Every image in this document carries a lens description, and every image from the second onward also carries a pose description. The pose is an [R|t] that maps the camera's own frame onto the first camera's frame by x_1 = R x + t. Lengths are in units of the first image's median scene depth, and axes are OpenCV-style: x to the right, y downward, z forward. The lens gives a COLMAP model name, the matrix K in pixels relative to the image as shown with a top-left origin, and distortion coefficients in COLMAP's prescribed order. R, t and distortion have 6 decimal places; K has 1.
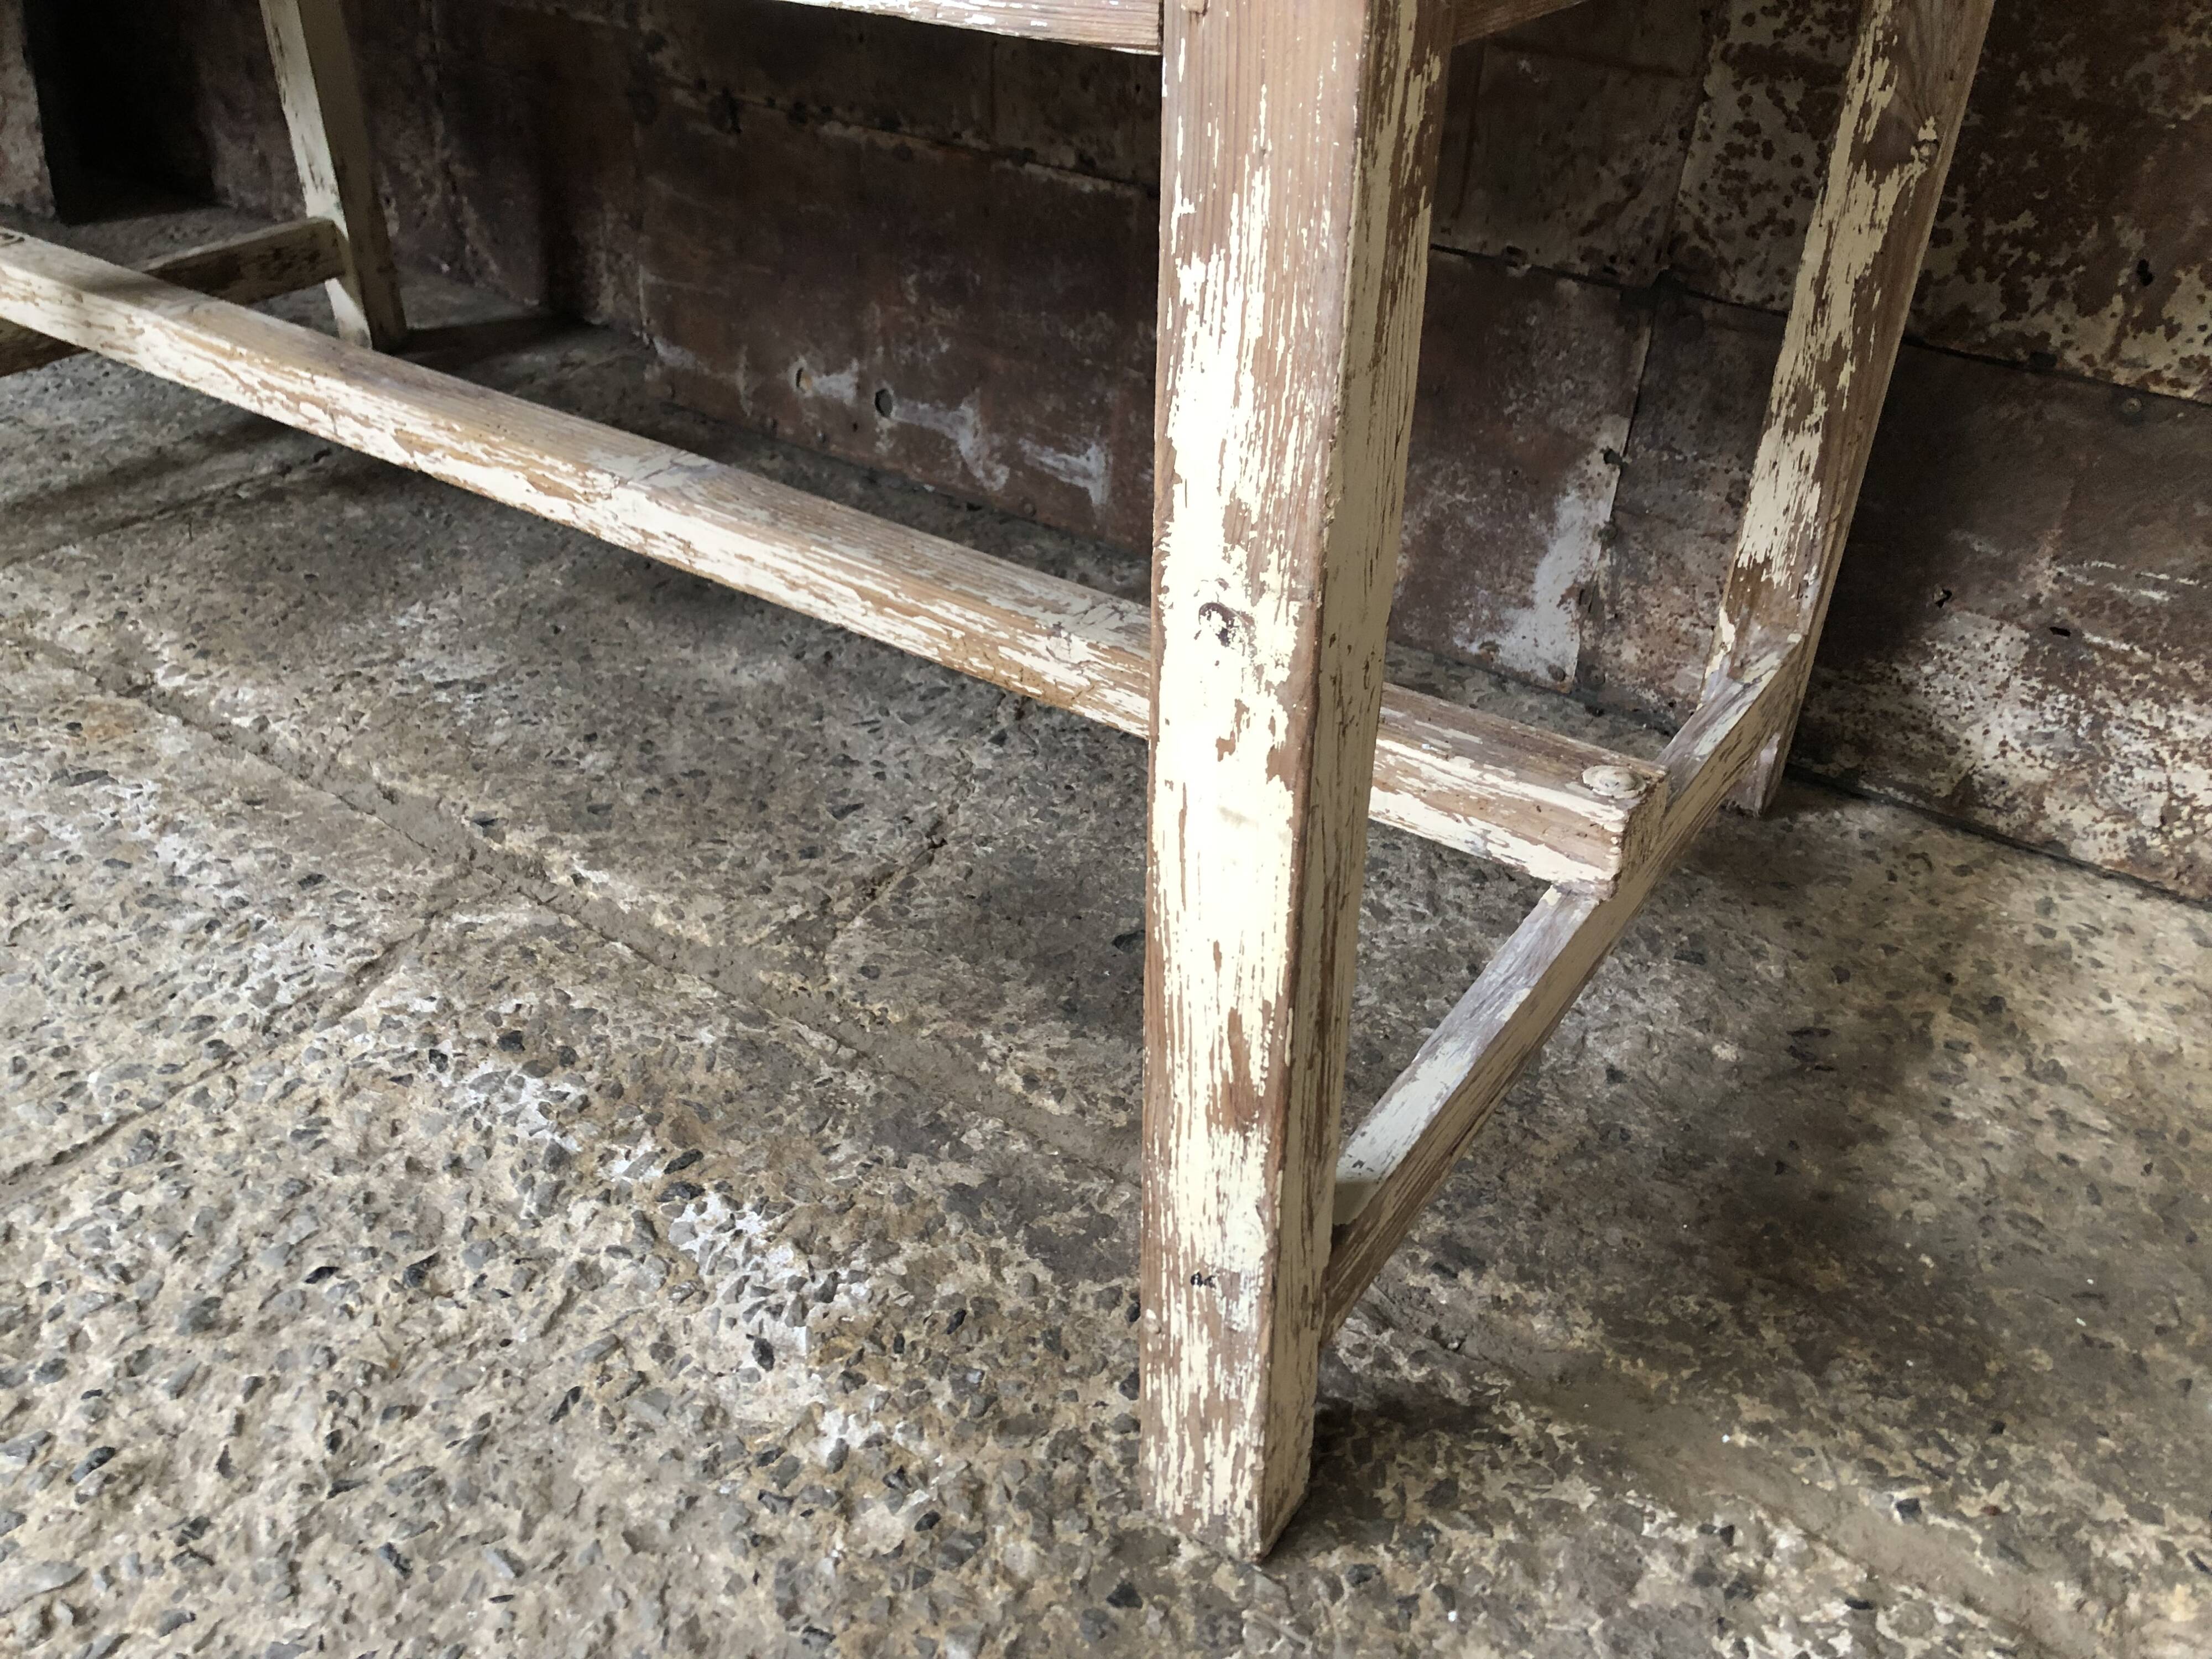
lens RADIAL K [[1844.5, 0, 1116.7], [0, 1844.5, 786.8], [0, 0, 1]] dist [0.025319, -0.026711]
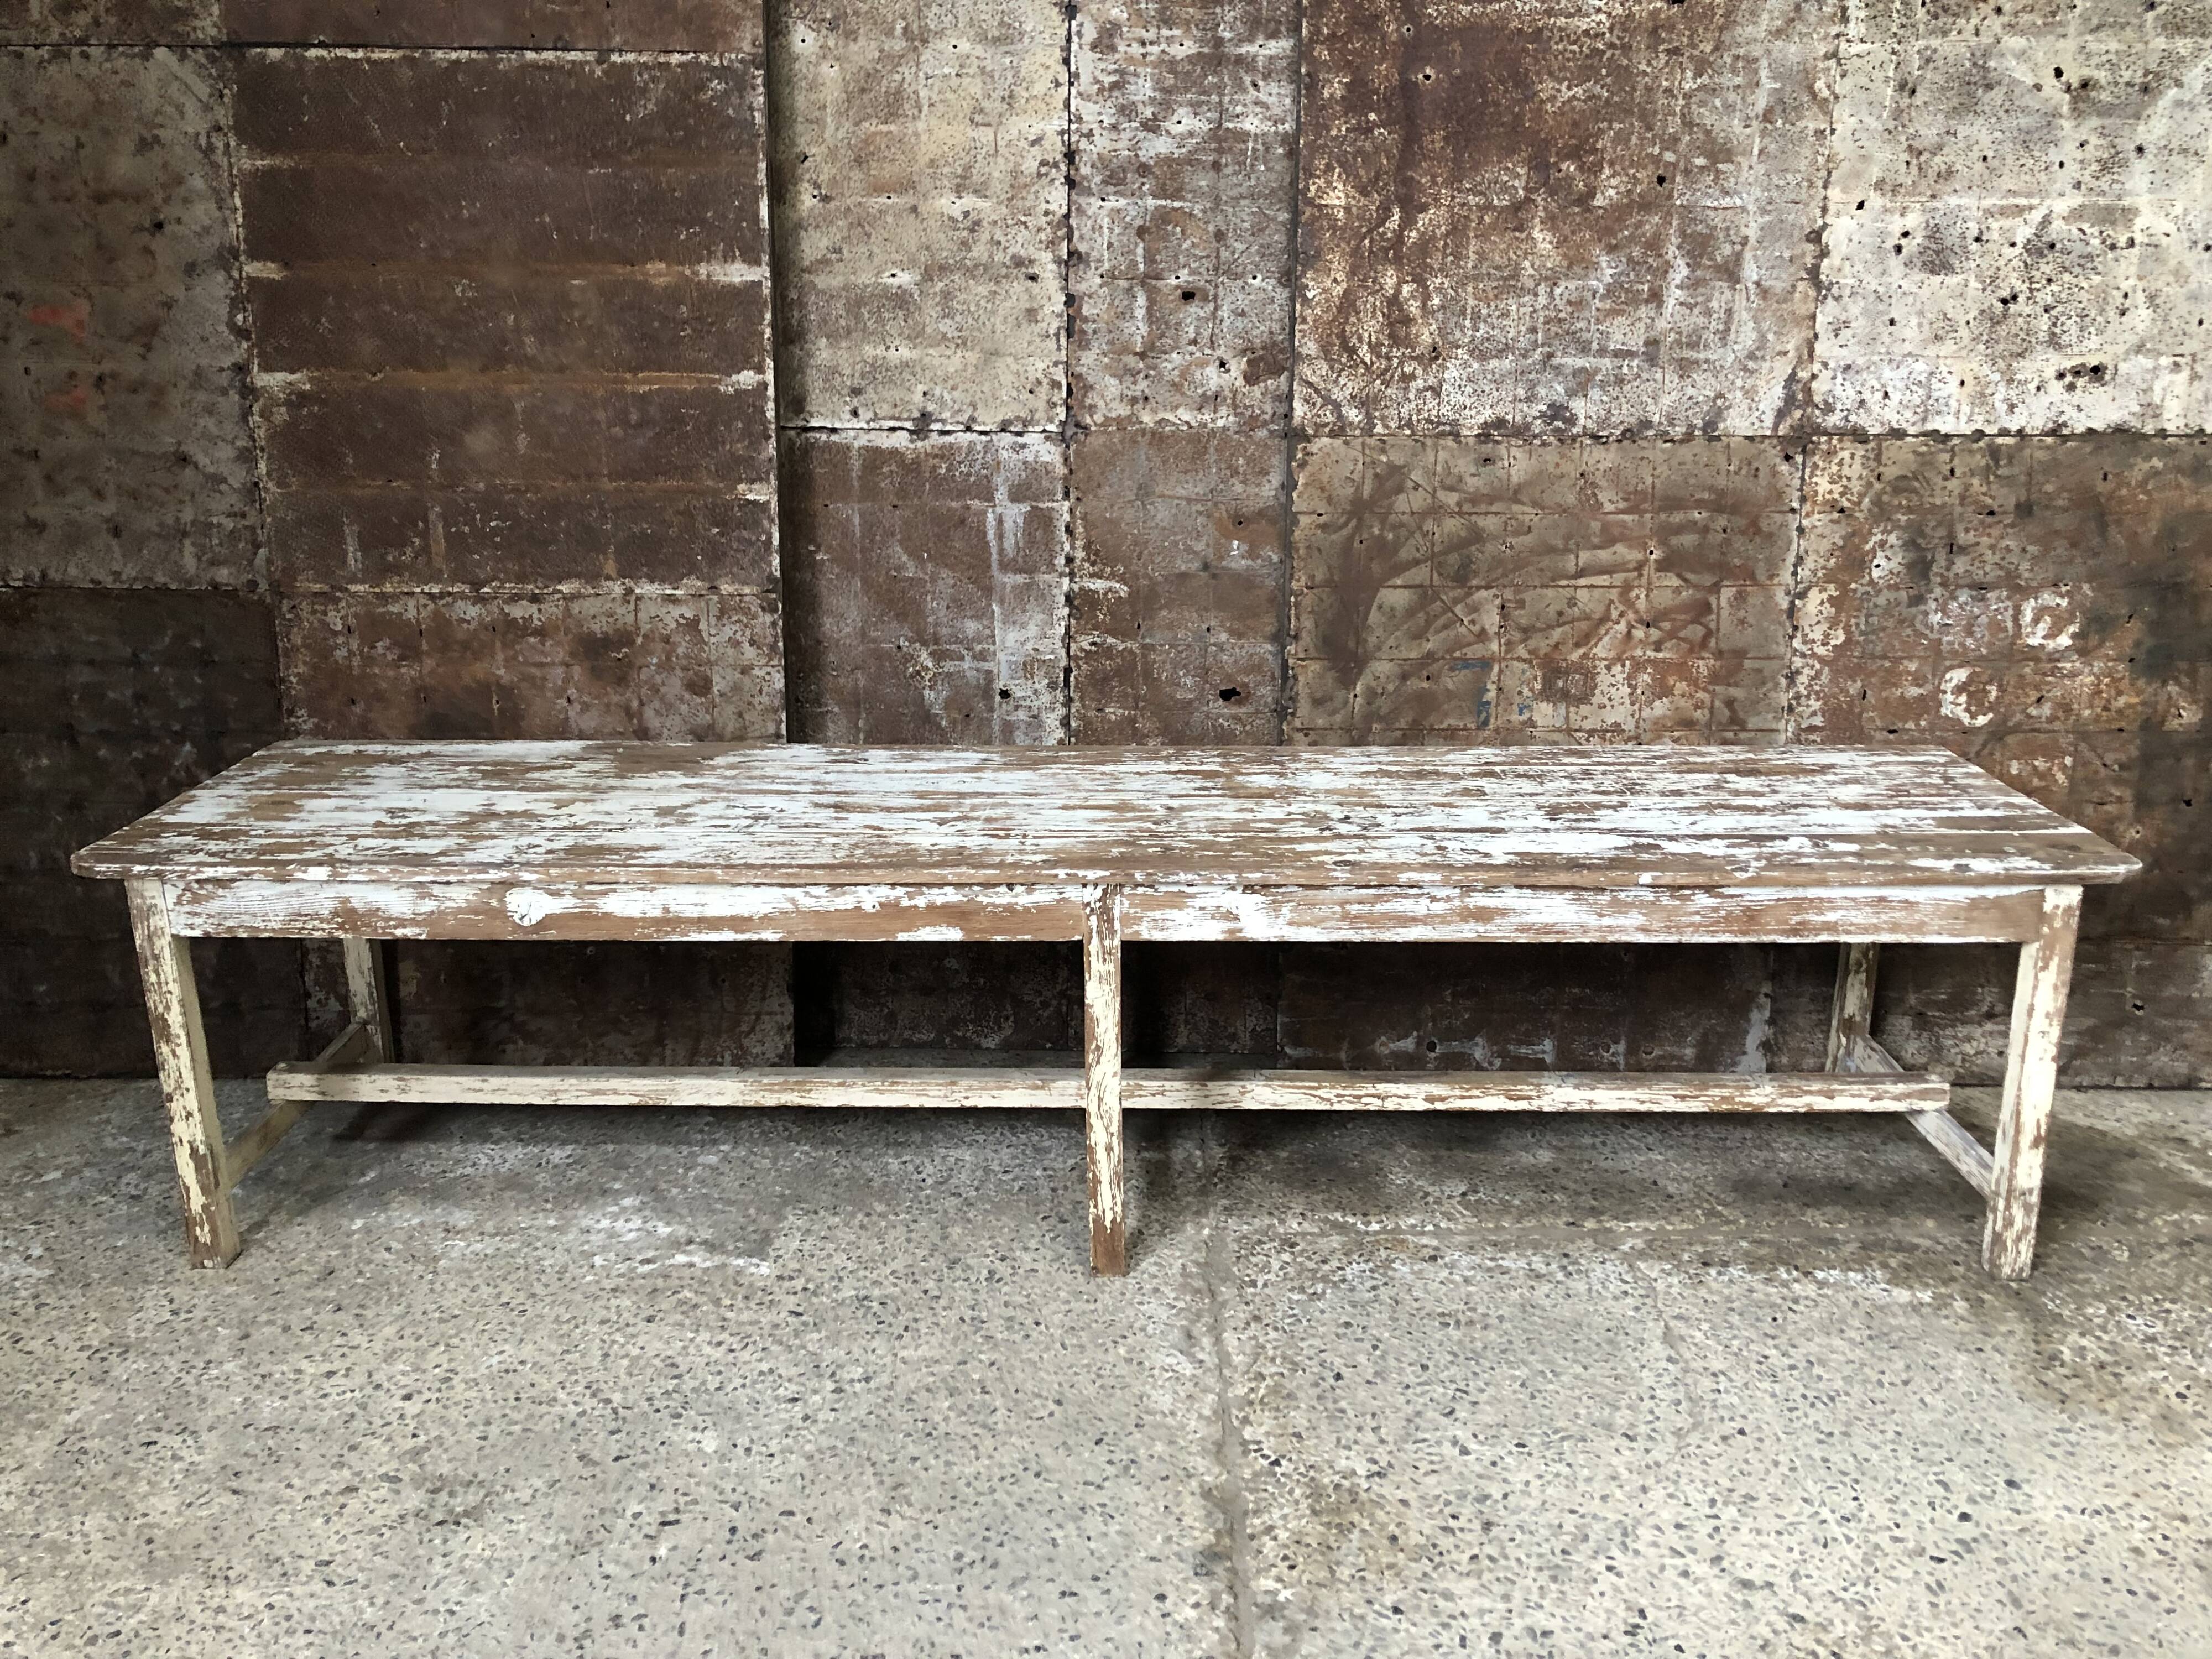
lens RADIAL K [[1844.5, 0, 1099.2], [0, 1844.5, 795.1], [0, 0, 1]] dist [0.025319, -0.026711]
pose [[0.826884, -0.166559, 0.537142, -2.546828], [0.315793, 0.927848, -0.198426, -0.272266], [-0.465337, 0.333701, 0.819820, -1.203014]]
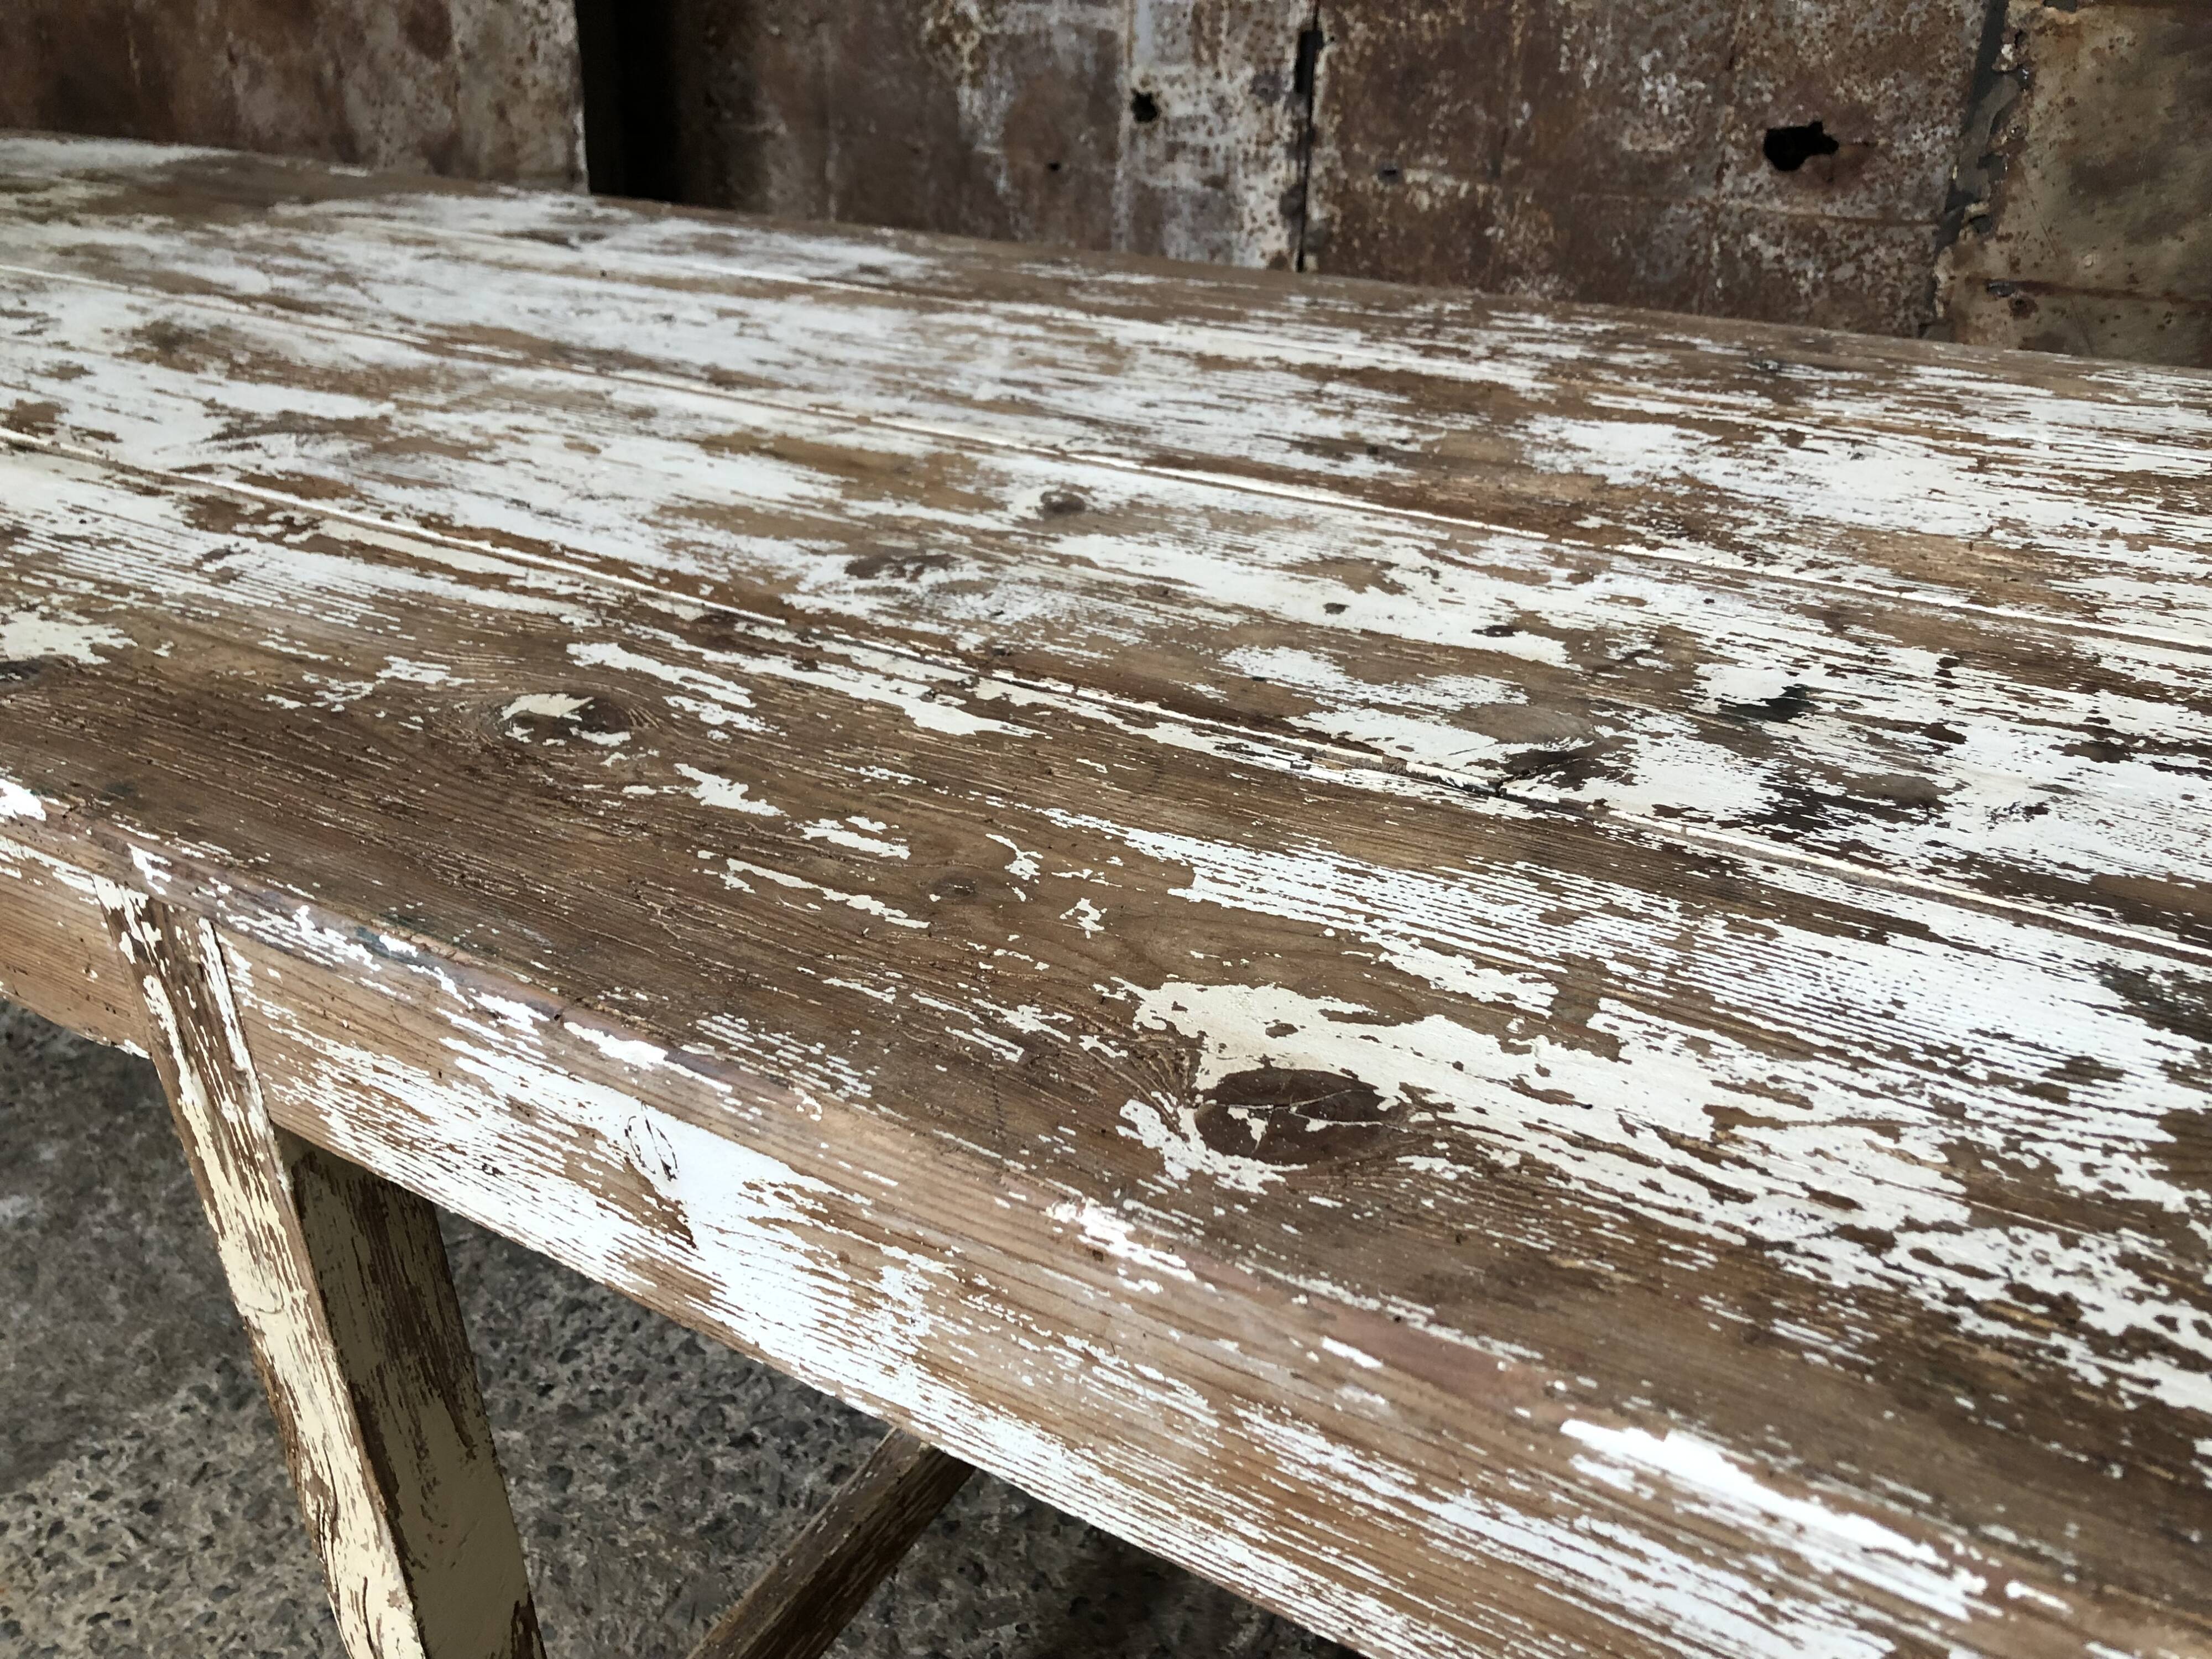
lens RADIAL K [[1844.5, 0, 1101.6], [0, 1844.5, 787.1], [0, 0, 1]] dist [0.025319, -0.026711]
pose [[0.998002, -0.054141, 0.032570, -0.860713], [0.057023, 0.993818, -0.095263, -0.634978], [-0.027211, 0.096930, 0.994919, 0.511683]]
